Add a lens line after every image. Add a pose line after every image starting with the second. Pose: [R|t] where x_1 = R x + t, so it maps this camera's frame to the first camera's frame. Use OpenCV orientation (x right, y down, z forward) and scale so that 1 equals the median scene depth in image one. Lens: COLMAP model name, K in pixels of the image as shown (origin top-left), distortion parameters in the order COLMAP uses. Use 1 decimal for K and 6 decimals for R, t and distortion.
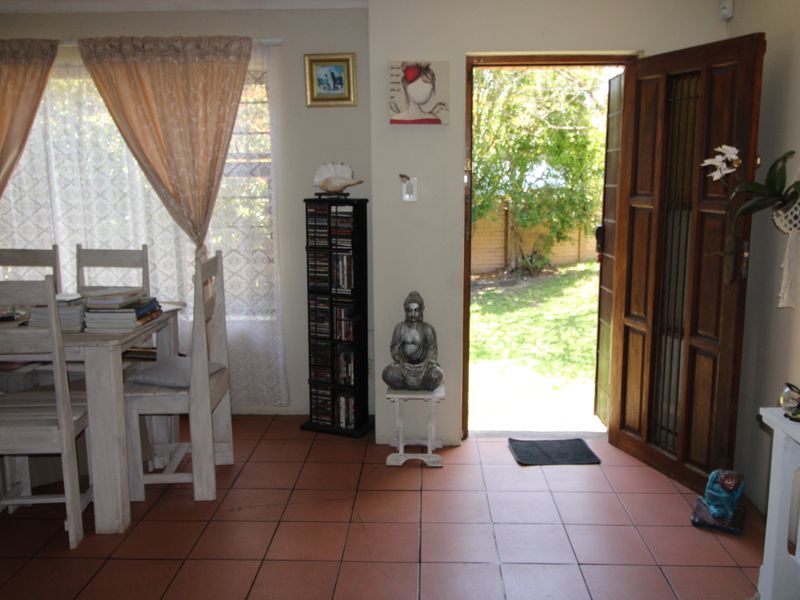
lens RADIAL K [[690.9, 0, 406.4], [0, 690.9, 284.2], [0, 0, 1]] dist [0.016795, -0.016020]
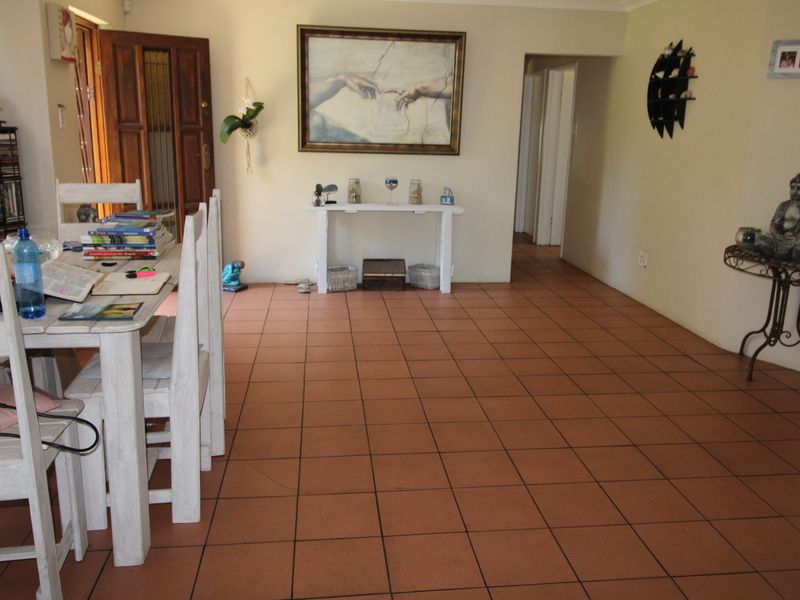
lens RADIAL K [[690.9, 0, 399.9], [0, 690.9, 294.7], [0, 0, 1]] dist [0.016795, -0.016020]
pose [[-0.154316, -0.237483, 0.959056, -1.273232], [0.133680, 0.956739, 0.258419, -0.076729], [-0.978936, 0.168085, -0.115893, 0.626152]]
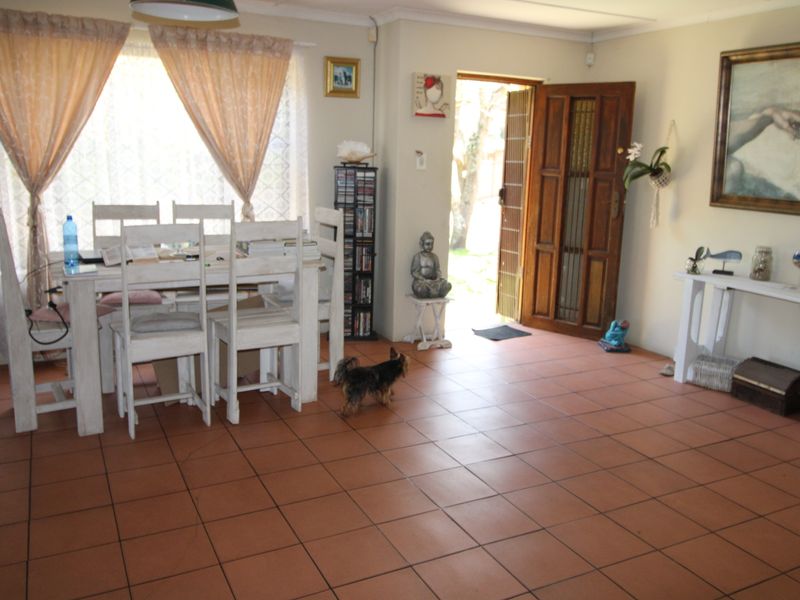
lens RADIAL K [[690.9, 0, 407.9], [0, 690.9, 284.5], [0, 0, 1]] dist [0.016795, -0.016020]
pose [[0.869604, -0.063974, 0.489587, -0.745301], [0.045228, 0.997723, 0.050037, 0.047406], [-0.491674, -0.021369, 0.870517, -0.257579]]
